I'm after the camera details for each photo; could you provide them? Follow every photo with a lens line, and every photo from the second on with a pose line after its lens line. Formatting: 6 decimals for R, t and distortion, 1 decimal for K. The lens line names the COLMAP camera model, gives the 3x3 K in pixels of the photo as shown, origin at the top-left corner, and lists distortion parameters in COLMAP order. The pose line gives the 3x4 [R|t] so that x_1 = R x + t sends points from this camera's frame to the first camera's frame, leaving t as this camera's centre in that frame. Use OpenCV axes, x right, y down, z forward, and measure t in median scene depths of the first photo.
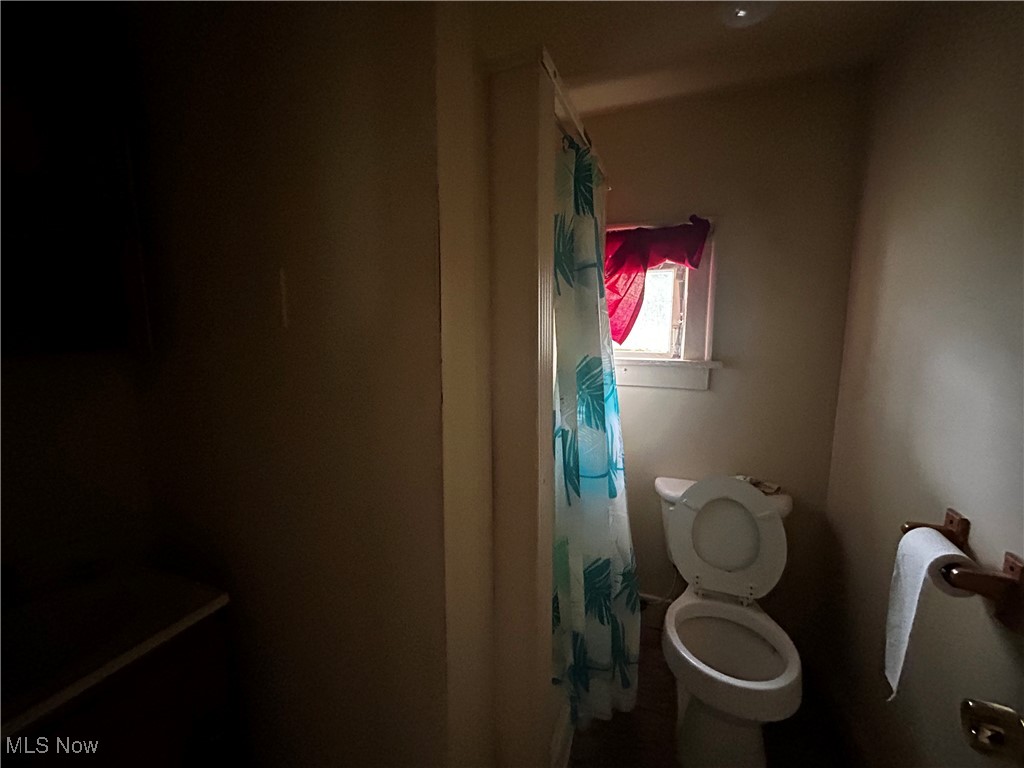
lens RADIAL K [[412.6, 0, 512.0], [0, 412.6, 384.0], [0, 0, 1]] dist [0.000672, 0.000072]
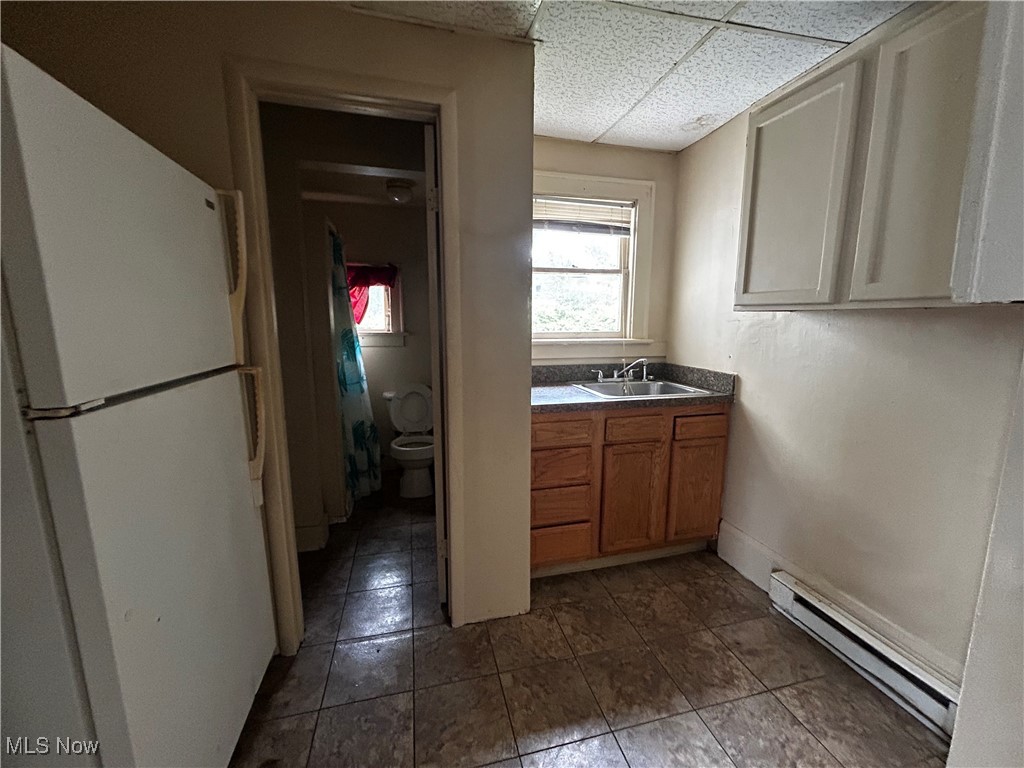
lens RADIAL K [[412.6, 0, 512.0], [0, 412.6, 384.0], [0, 0, 1]] dist [0.000672, 0.000072]
pose [[0.808966, -0.083692, 0.581867, -0.380767], [0.068732, 0.996491, 0.047772, 0.171732], [-0.583823, 0.001347, 0.811880, -1.230895]]
